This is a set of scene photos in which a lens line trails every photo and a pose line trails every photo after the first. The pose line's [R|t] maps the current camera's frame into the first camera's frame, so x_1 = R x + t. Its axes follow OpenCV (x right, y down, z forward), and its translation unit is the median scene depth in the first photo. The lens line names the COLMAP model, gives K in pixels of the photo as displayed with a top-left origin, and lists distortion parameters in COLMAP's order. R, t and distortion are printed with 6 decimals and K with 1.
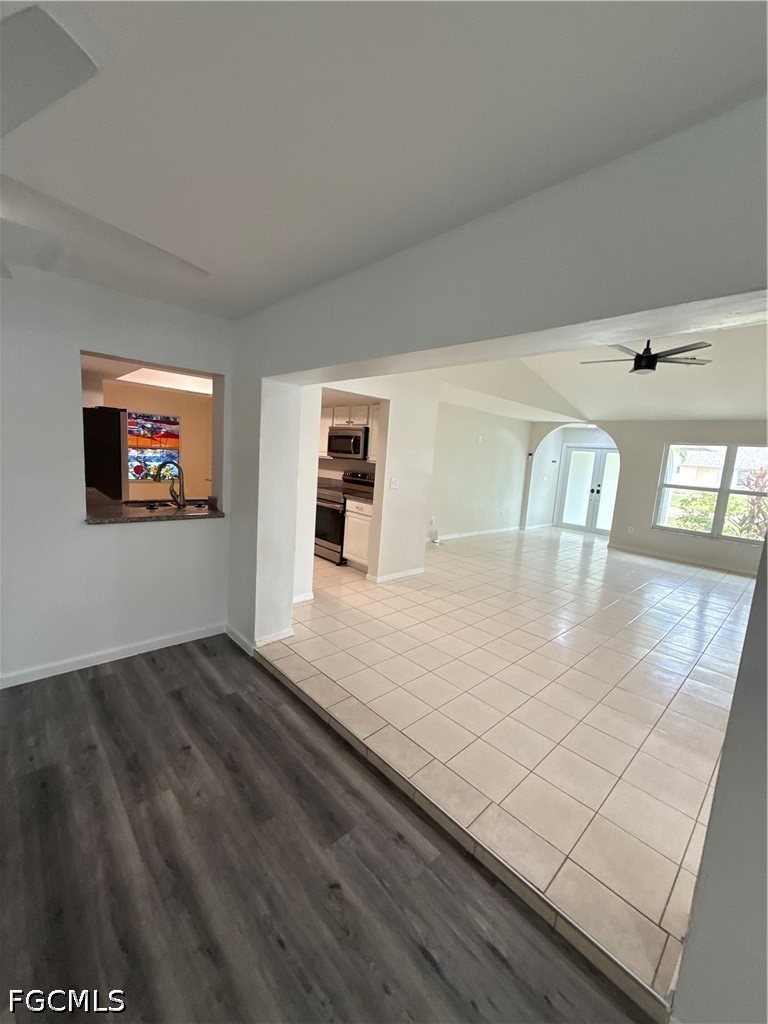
lens RADIAL K [[407.0, 0, 385.9], [0, 407.0, 511.8], [0, 0, 1]] dist [-0.003021, -0.000426]
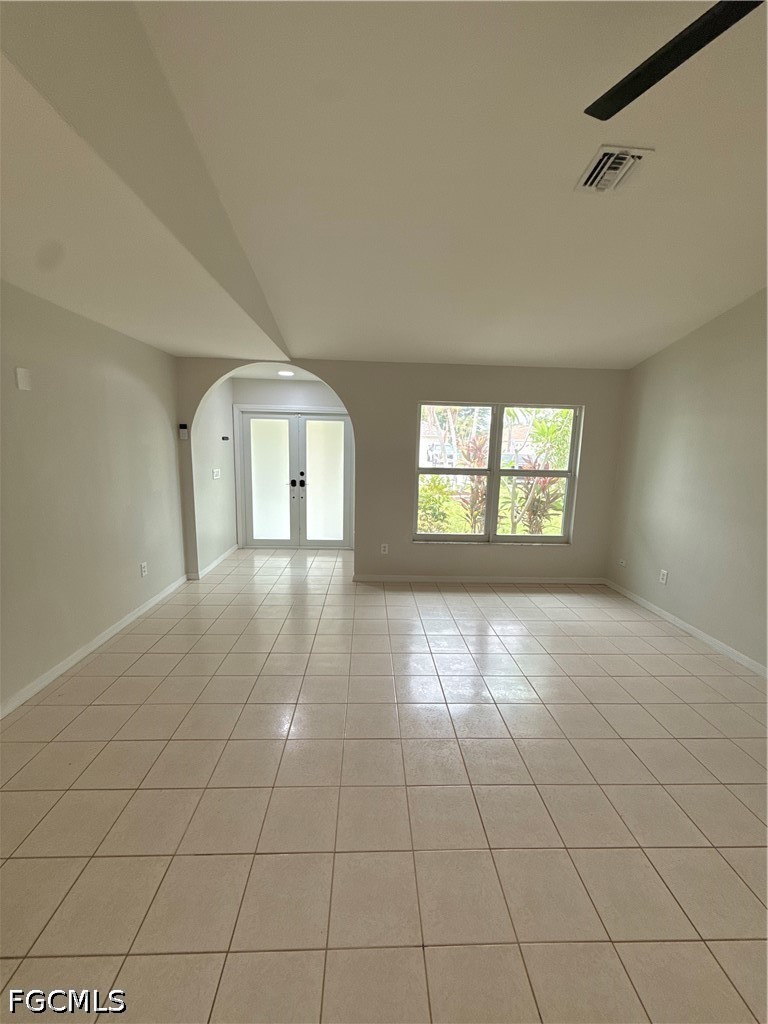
lens RADIAL K [[407.0, 0, 386.2], [0, 407.0, 510.1], [0, 0, 1]] dist [-0.003021, -0.000426]
pose [[0.656962, -0.173320, 0.733731, 0.190062], [0.126117, 0.984767, 0.119697, -0.093739], [-0.743300, 0.013900, 0.668813, 0.664716]]
